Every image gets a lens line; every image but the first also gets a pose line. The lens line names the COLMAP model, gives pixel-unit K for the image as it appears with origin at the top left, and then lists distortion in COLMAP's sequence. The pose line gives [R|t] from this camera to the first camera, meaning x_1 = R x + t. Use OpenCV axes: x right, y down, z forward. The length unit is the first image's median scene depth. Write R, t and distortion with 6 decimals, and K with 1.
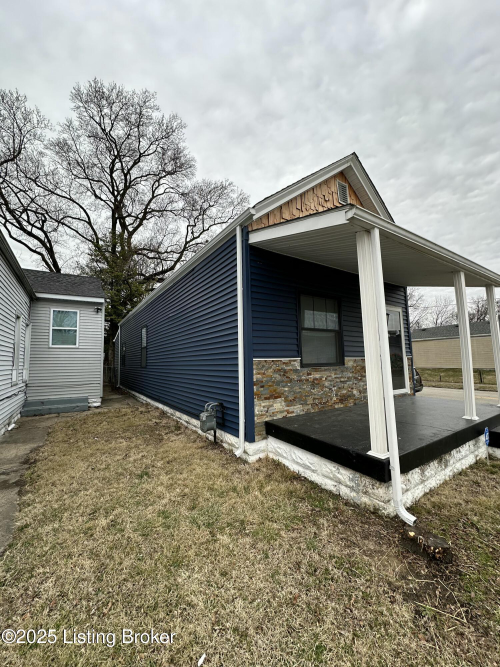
lens RADIAL K [[267.9, 0, 249.6], [0, 267.9, 334.6], [0, 0, 1]] dist [-0.001311, -0.000055]
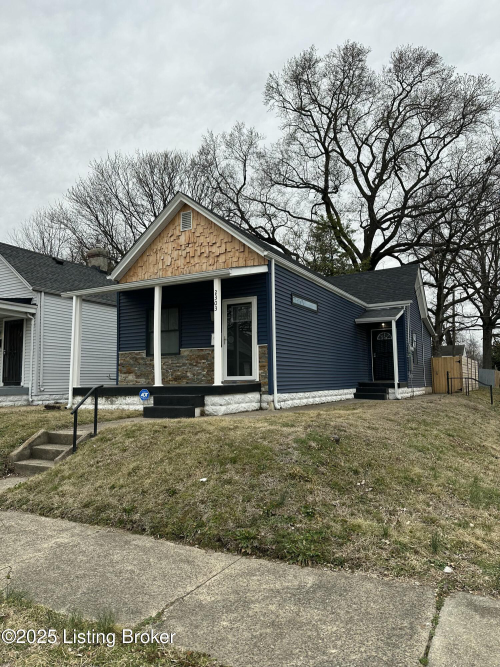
lens RADIAL K [[468.9, 0, 250.3], [0, 468.9, 334.0], [0, 0, 1]] dist [0.000727, 0.000033]
pose [[0.484915, -0.070374, -0.871726, 3.025303], [0.088606, 0.995582, -0.031084, 0.134101], [0.870061, -0.062167, 0.489008, 0.167508]]
